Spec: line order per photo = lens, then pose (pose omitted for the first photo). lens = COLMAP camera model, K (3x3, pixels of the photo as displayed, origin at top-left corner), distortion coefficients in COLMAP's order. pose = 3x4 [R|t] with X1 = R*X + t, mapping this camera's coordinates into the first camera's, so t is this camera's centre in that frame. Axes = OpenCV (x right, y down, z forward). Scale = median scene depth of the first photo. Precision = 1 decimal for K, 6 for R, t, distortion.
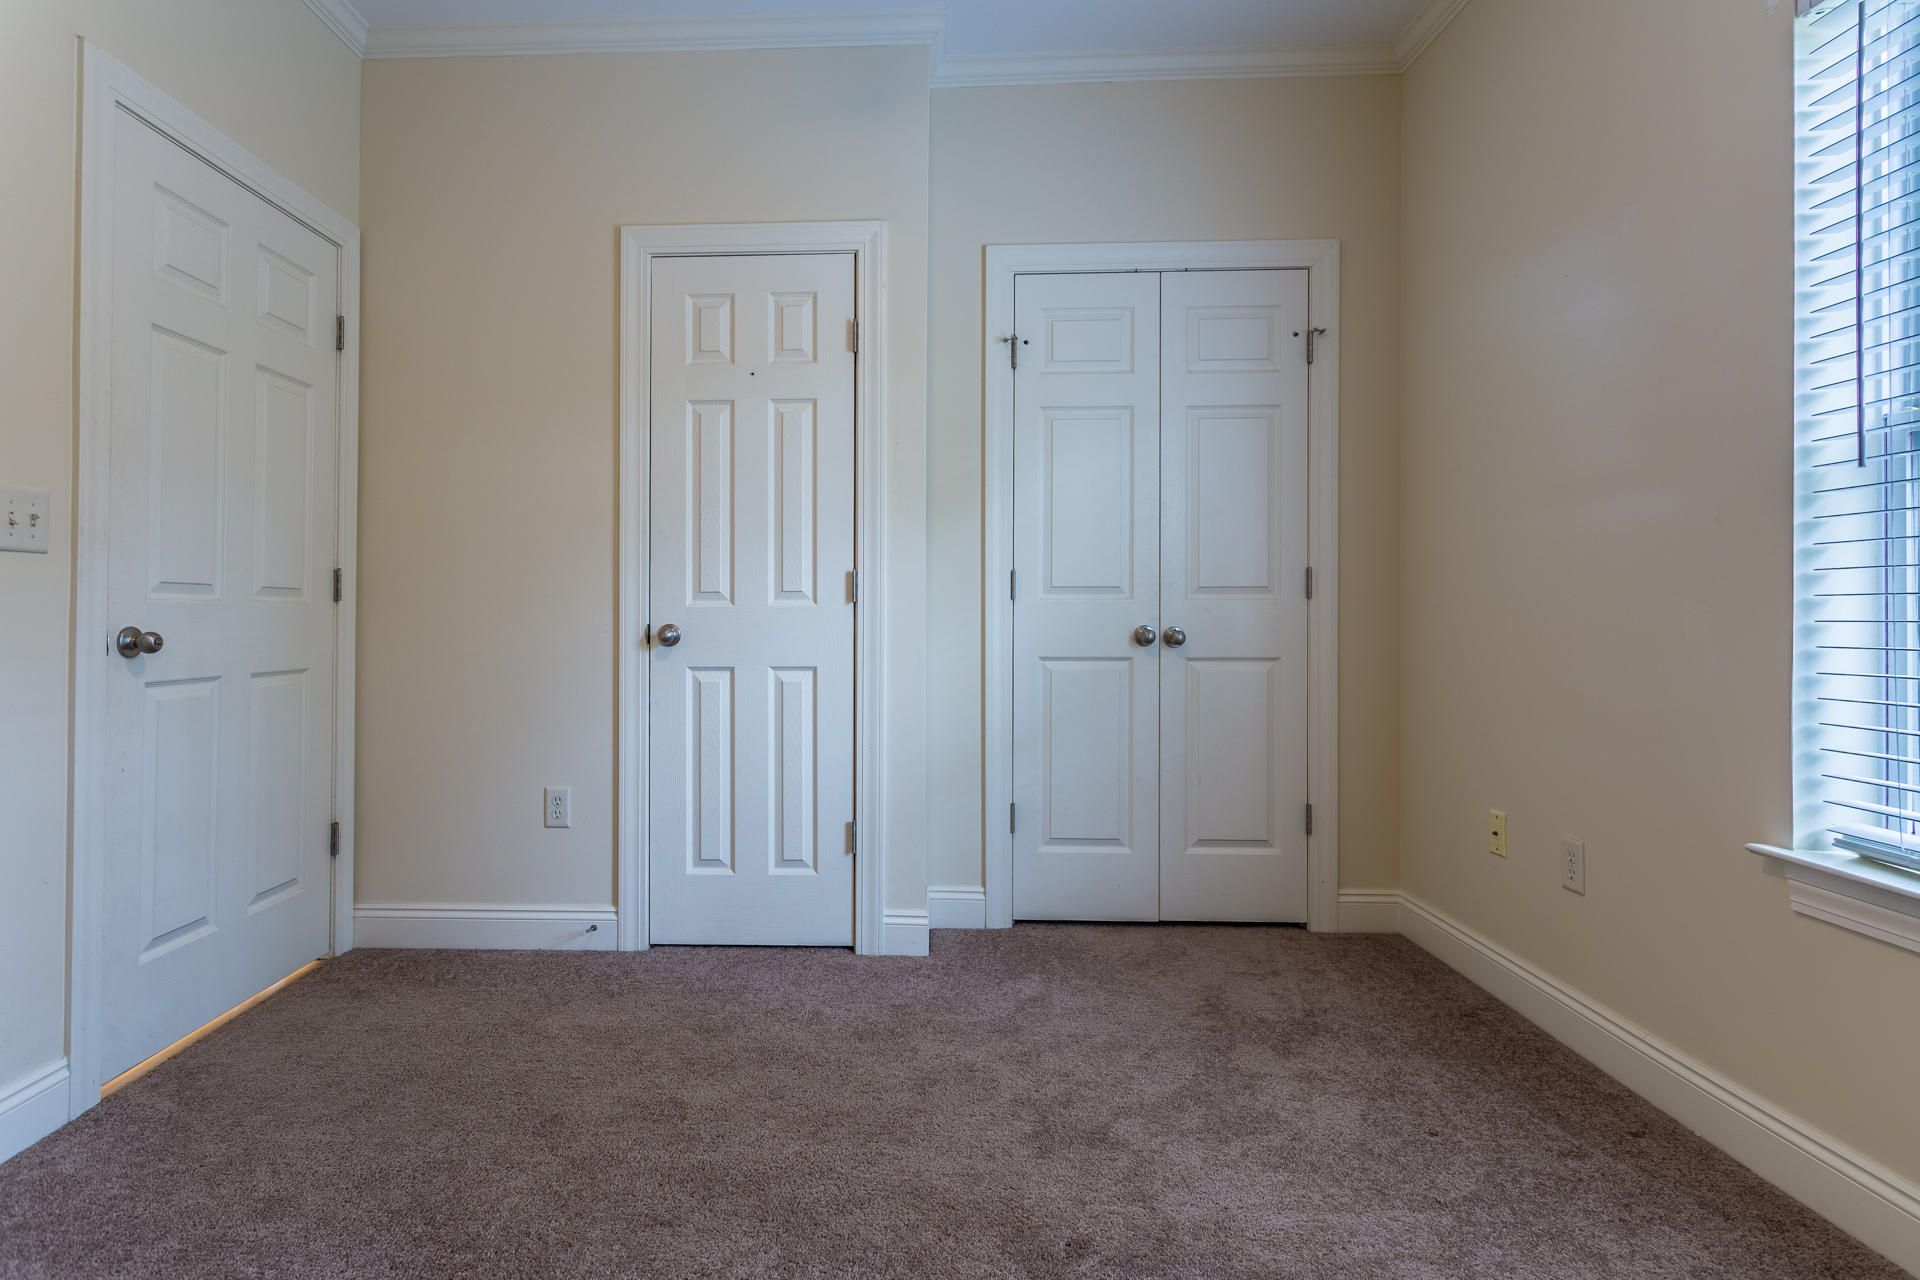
lens RADIAL K [[975.9, 0, 883.1], [0, 975.9, 601.0], [0, 0, 1]] dist [-0.000598, 0.000141]
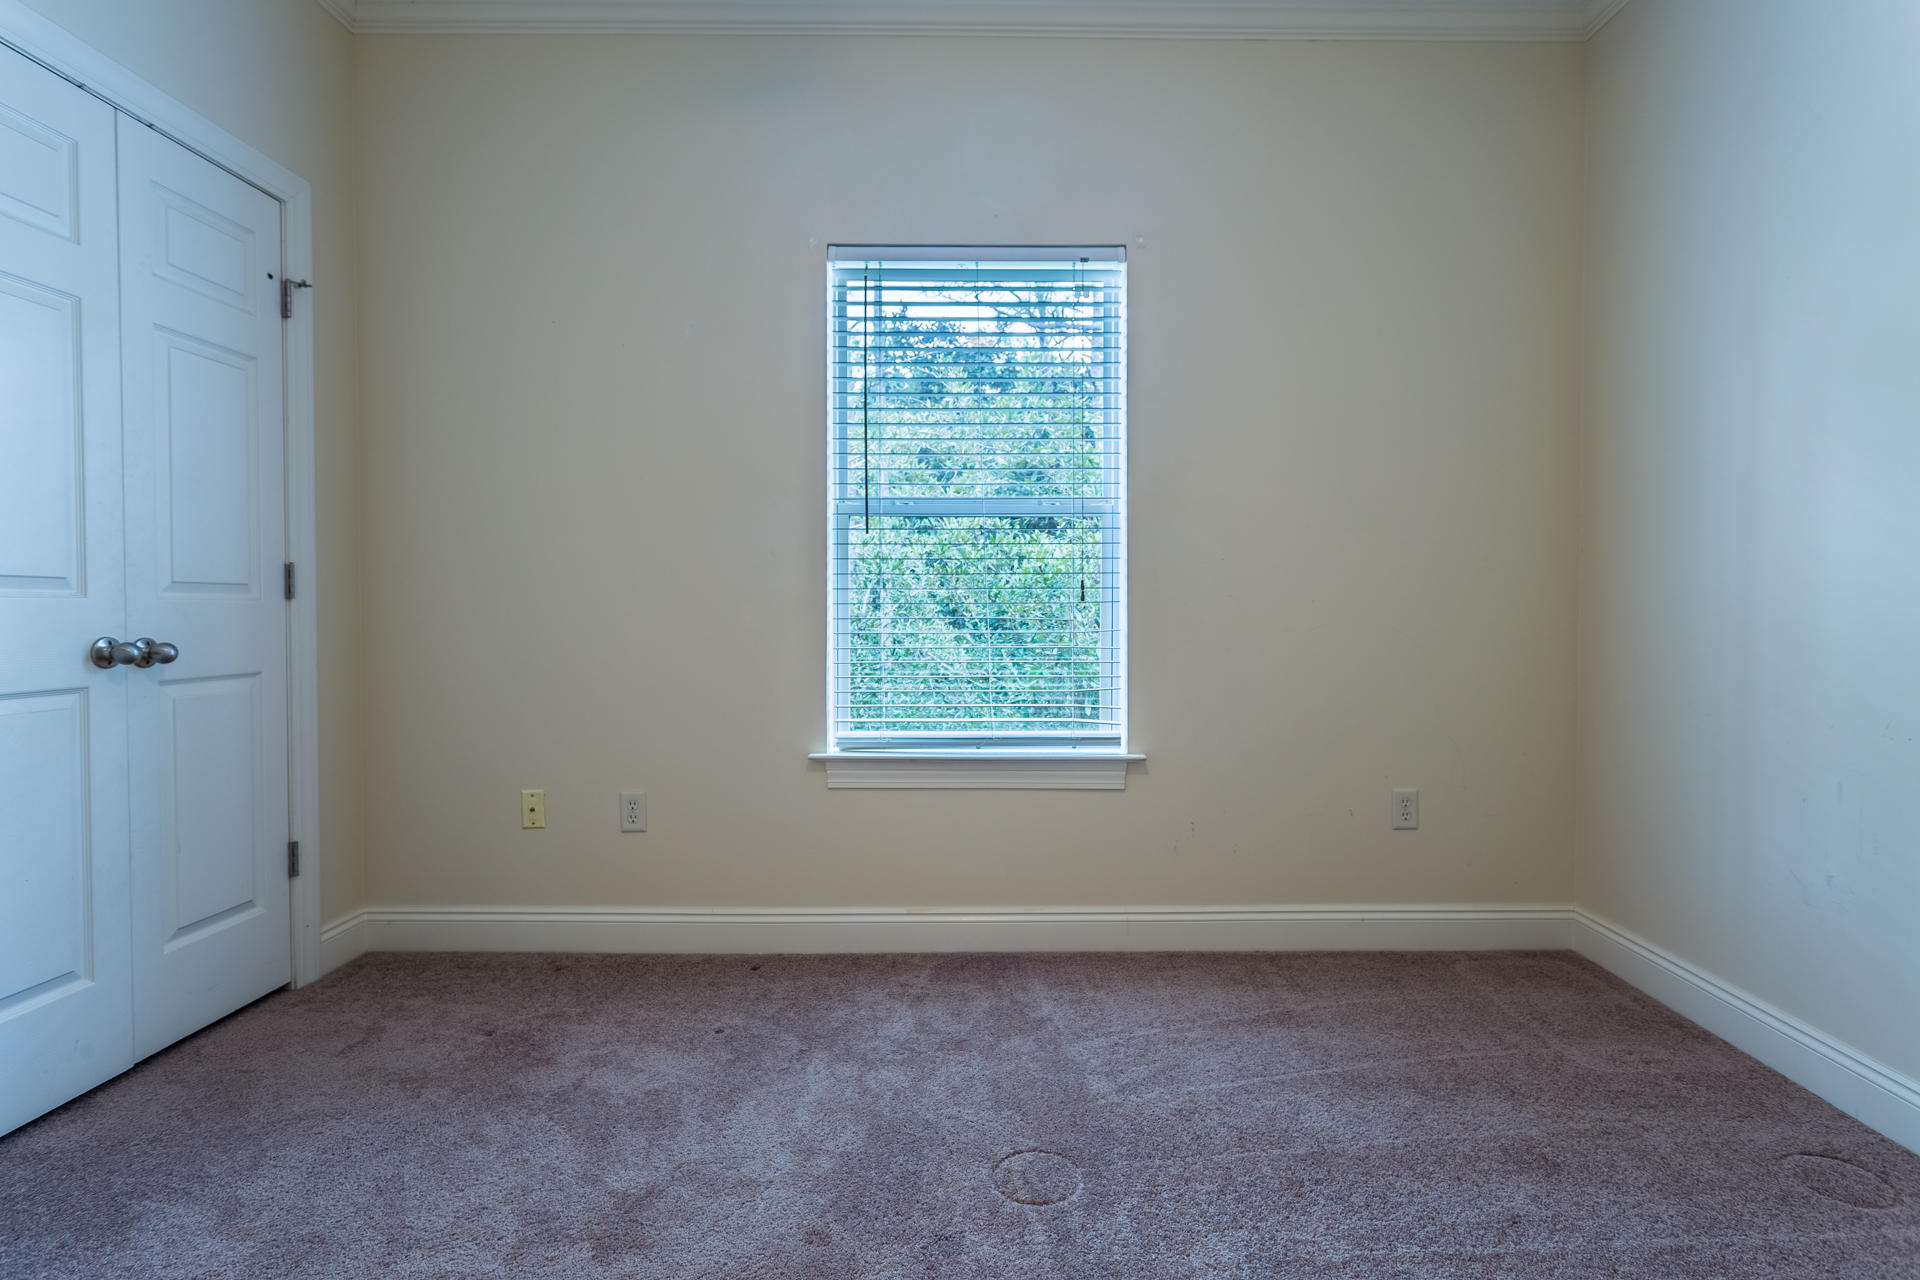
lens RADIAL K [[935.1, 0, 960.0], [0, 935.1, 640.0], [0, 0, 1]] dist [-0.000718, -0.000676]
pose [[-0.017165, -0.032289, 0.999331, -0.433023], [-0.007455, 0.999455, 0.032165, 0.002433], [-0.999825, -0.006898, -0.017397, 0.494580]]
